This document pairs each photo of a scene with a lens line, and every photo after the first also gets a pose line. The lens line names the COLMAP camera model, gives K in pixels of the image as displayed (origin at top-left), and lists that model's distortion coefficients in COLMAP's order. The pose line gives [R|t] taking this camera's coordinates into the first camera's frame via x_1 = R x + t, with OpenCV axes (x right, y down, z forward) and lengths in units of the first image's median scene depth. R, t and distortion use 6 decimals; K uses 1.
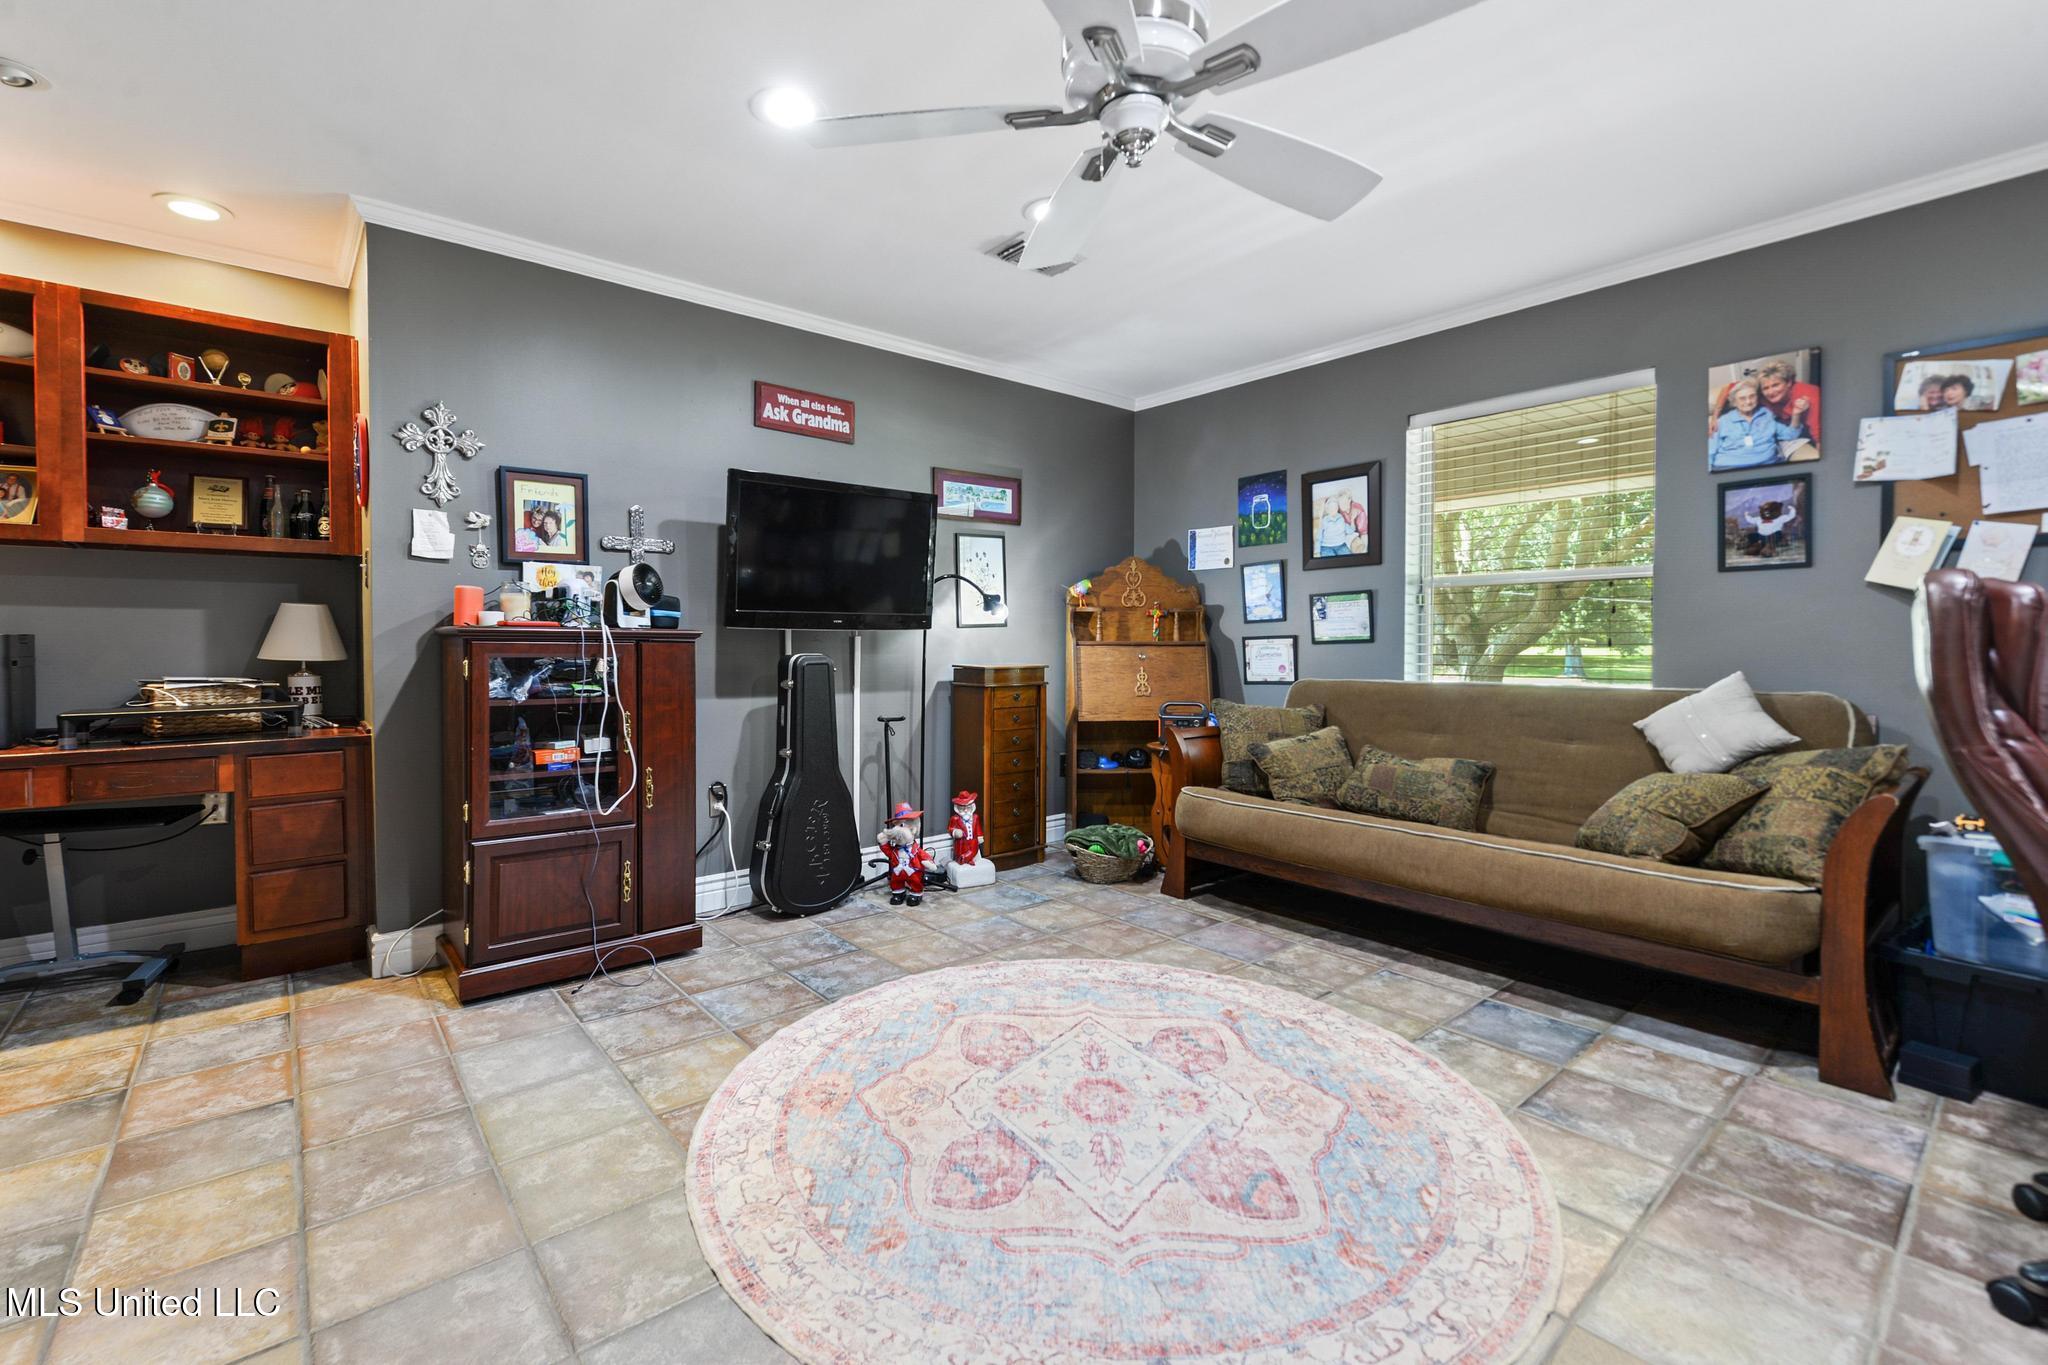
lens RADIAL K [[893.3, 0, 983.7], [0, 893.3, 662.3], [0, 0, 1]] dist [0.002062, -0.001090]
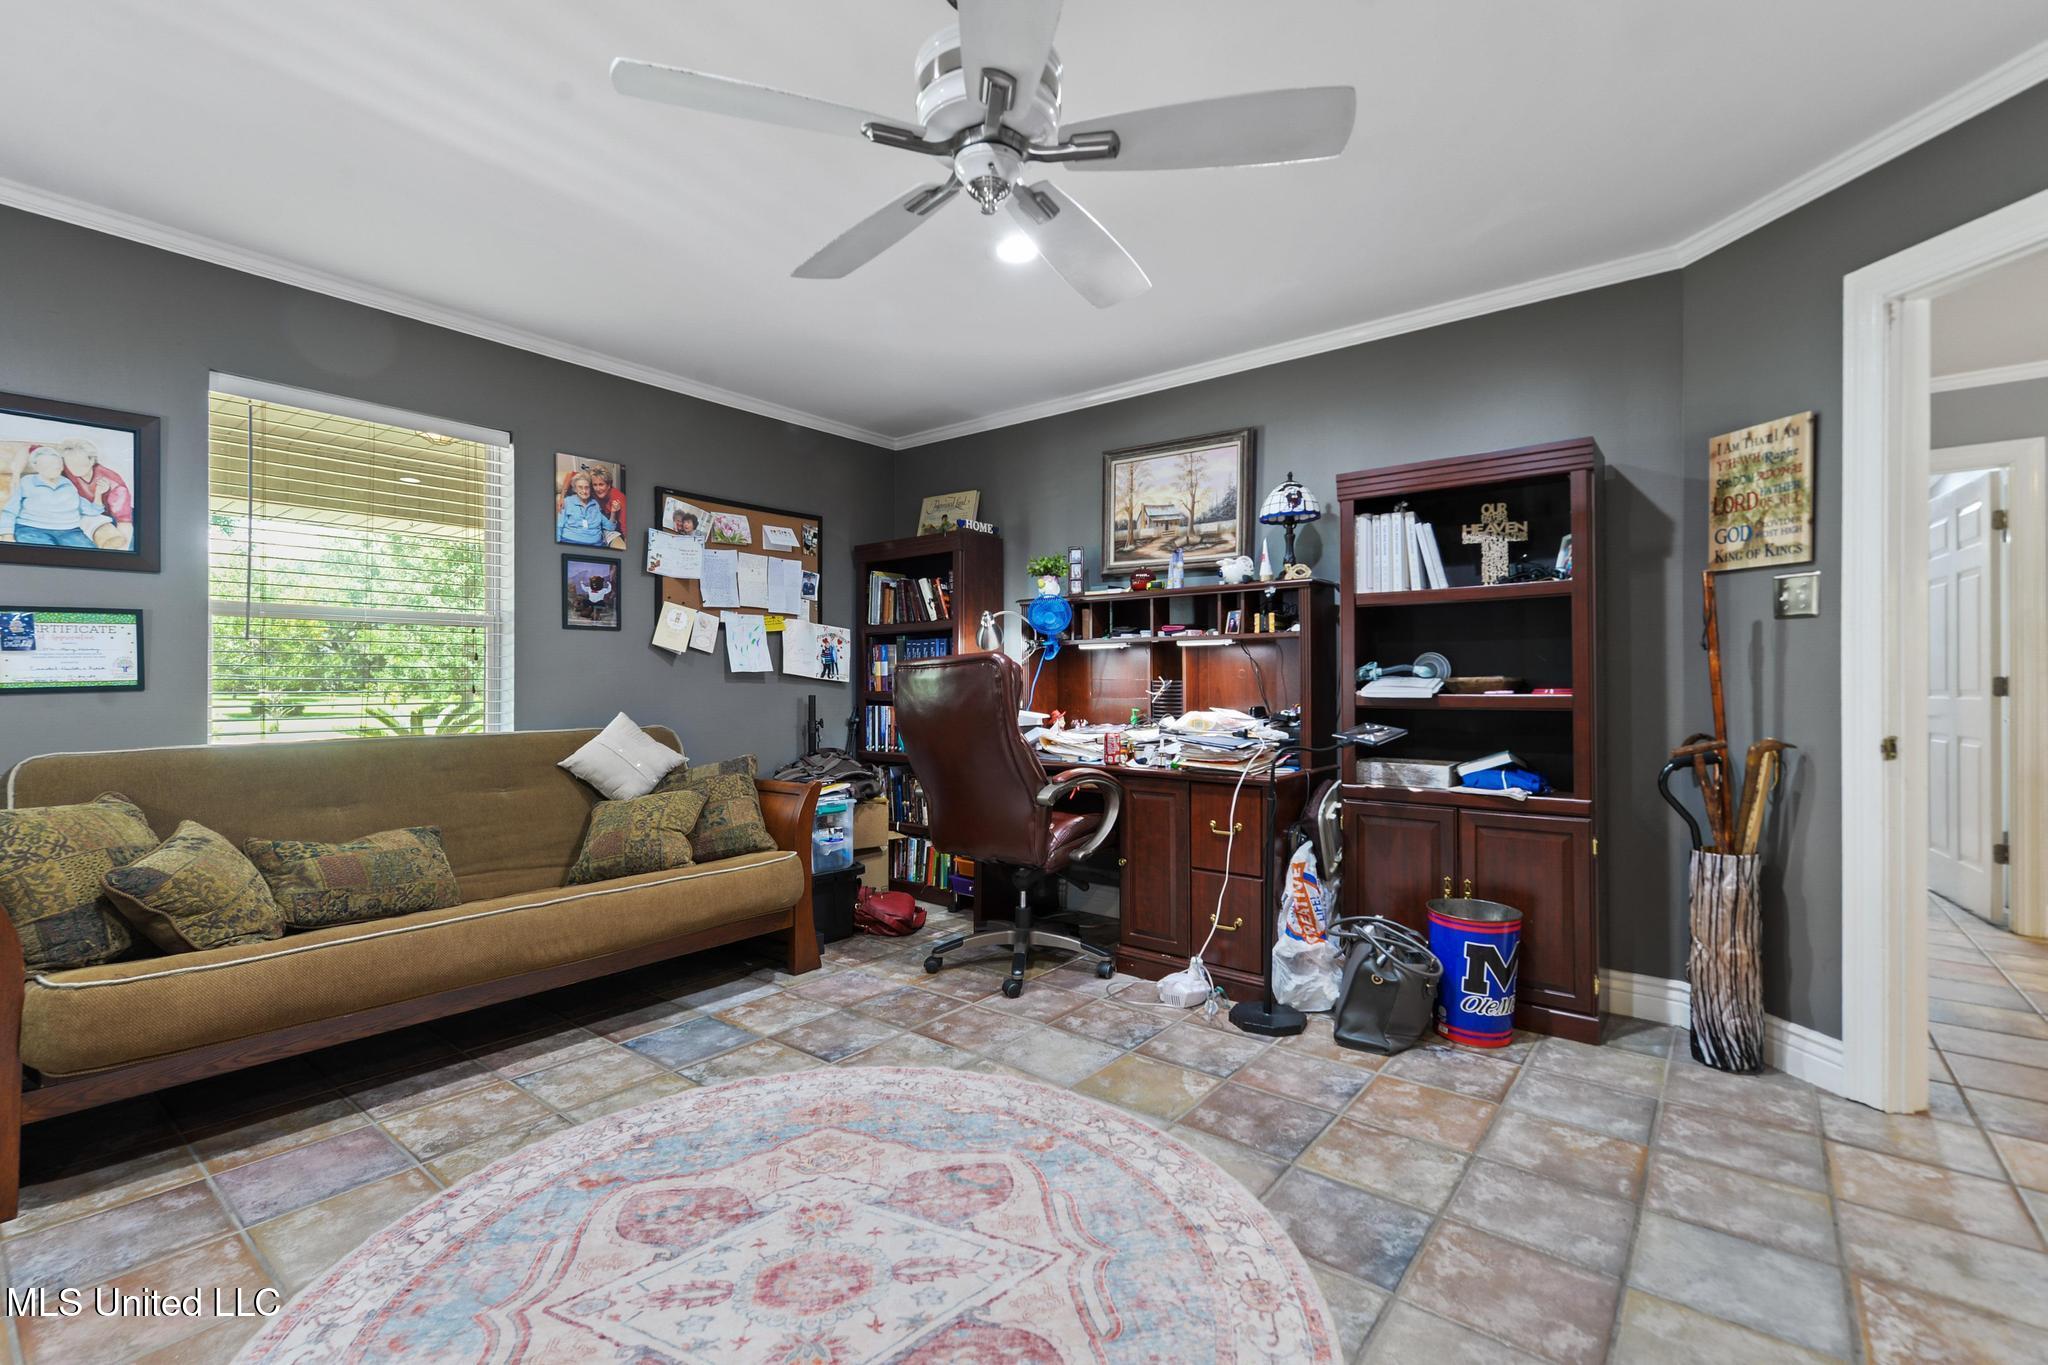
lens RADIAL K [[893.3, 0, 1034.1], [0, 893.3, 683.3], [0, 0, 1]] dist [0.002062, -0.001090]
pose [[-0.237656, 0.005303, 0.971335, -0.502875], [0.024863, 0.999691, 0.000626, -0.016182], [-0.971031, 0.024299, -0.237714, 0.745203]]
